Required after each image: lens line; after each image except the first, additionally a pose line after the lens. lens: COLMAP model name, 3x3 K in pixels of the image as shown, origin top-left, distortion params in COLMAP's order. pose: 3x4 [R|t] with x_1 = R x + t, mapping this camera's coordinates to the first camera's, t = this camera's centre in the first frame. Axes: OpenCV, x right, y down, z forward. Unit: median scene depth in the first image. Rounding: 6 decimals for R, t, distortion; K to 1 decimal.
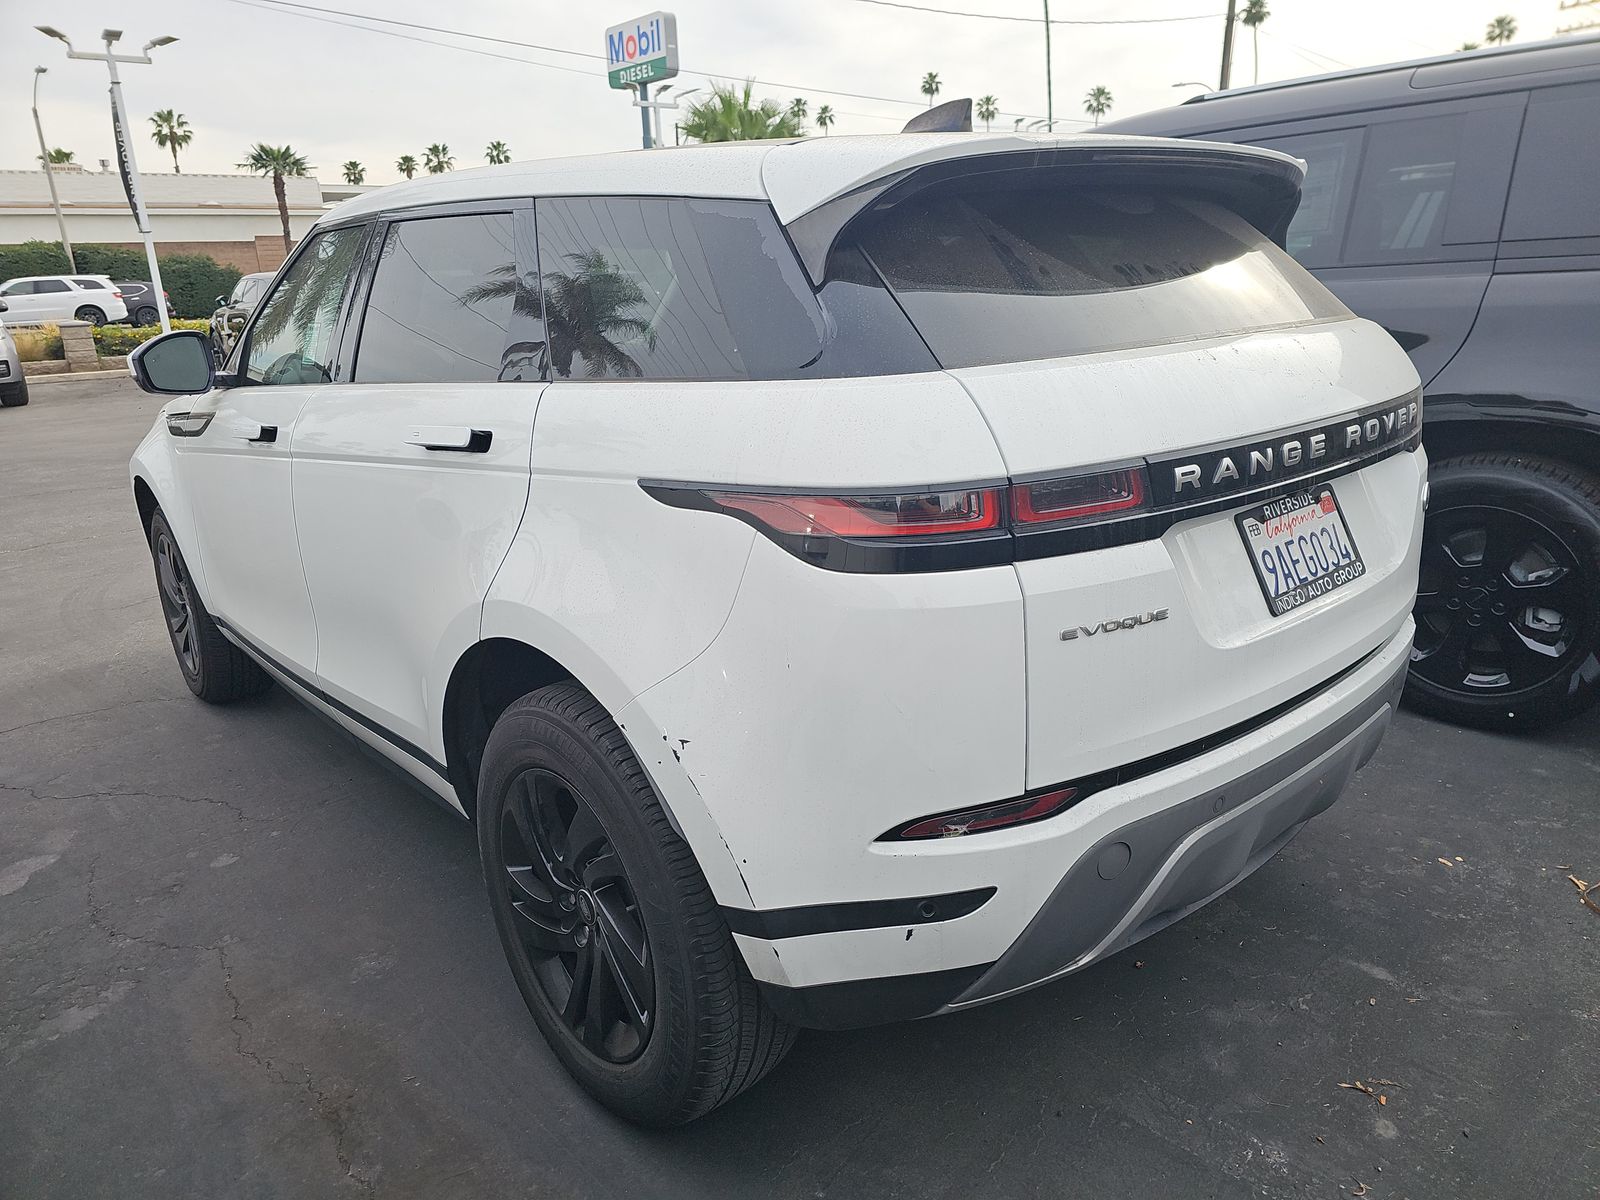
lens RADIAL K [[1055.6, 0, 800.0], [0, 1055.6, 600.0], [0, 0, 1]] dist [0.055567, -0.049324]
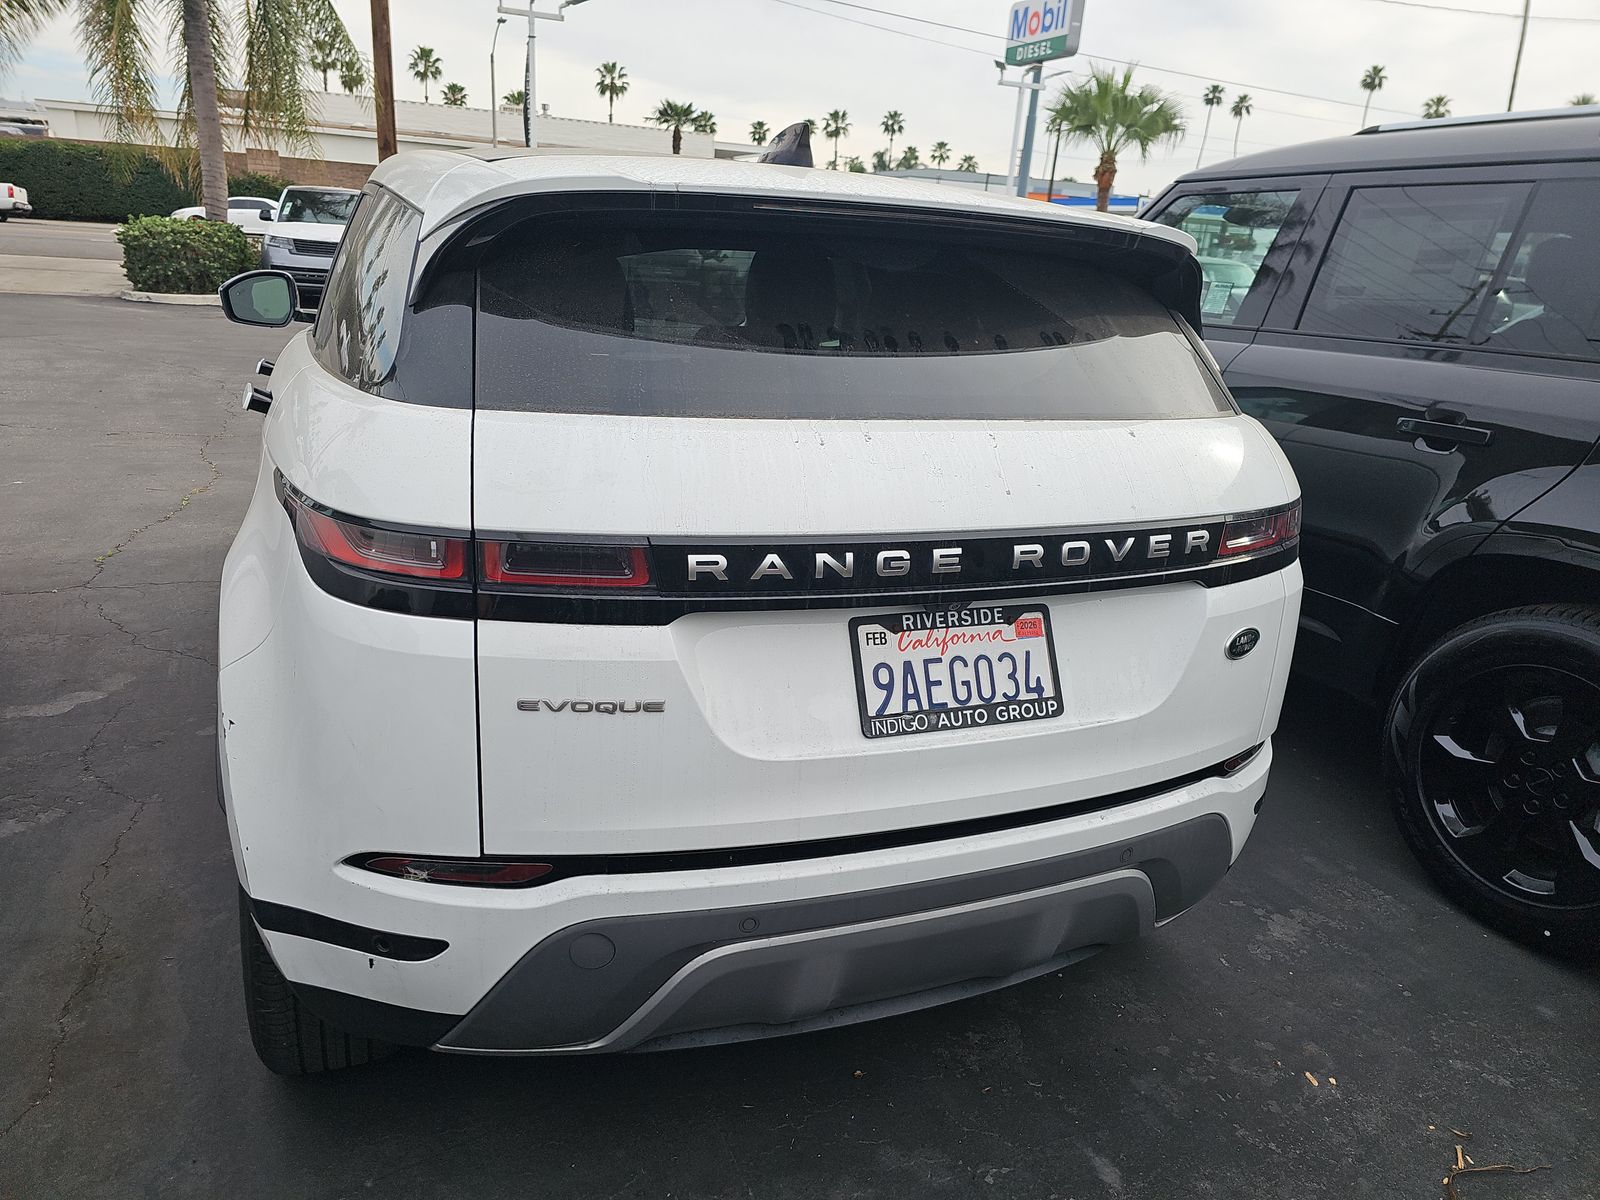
lens RADIAL K [[1056.6, 0, 795.2], [0, 1056.6, 594.4], [0, 0, 1]] dist [0.062388, -0.057289]
pose [[0.938224, 0.199193, -0.282945, 0.339660], [-0.195168, 0.979842, 0.042647, -0.070968], [0.285737, 0.015209, 0.958187, 0.071814]]
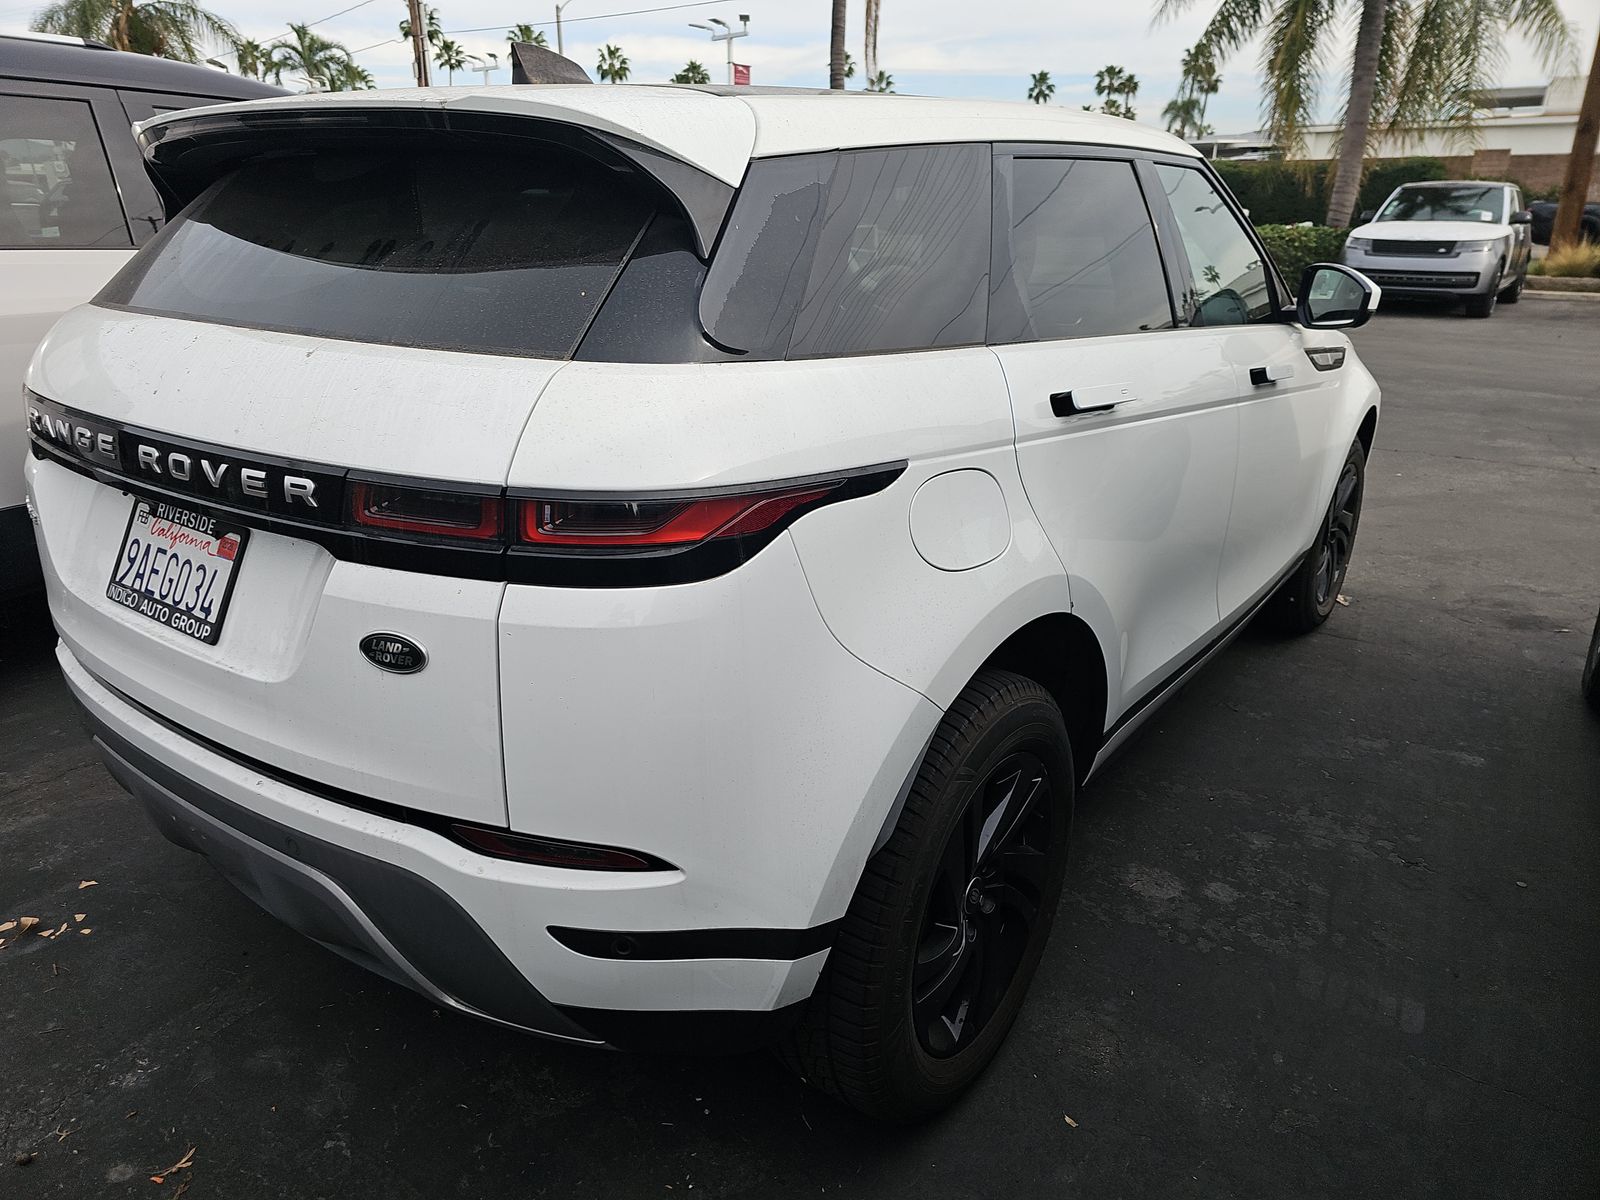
lens RADIAL K [[1056.6, 0, 795.2], [0, 1056.6, 594.4], [0, 0, 1]] dist [0.062388, -0.057289]
pose [[0.199836, 0.365719, -0.909019, 0.824821], [-0.295602, 0.907008, 0.299926, -0.266311], [0.934176, 0.208771, 0.289360, 0.721885]]
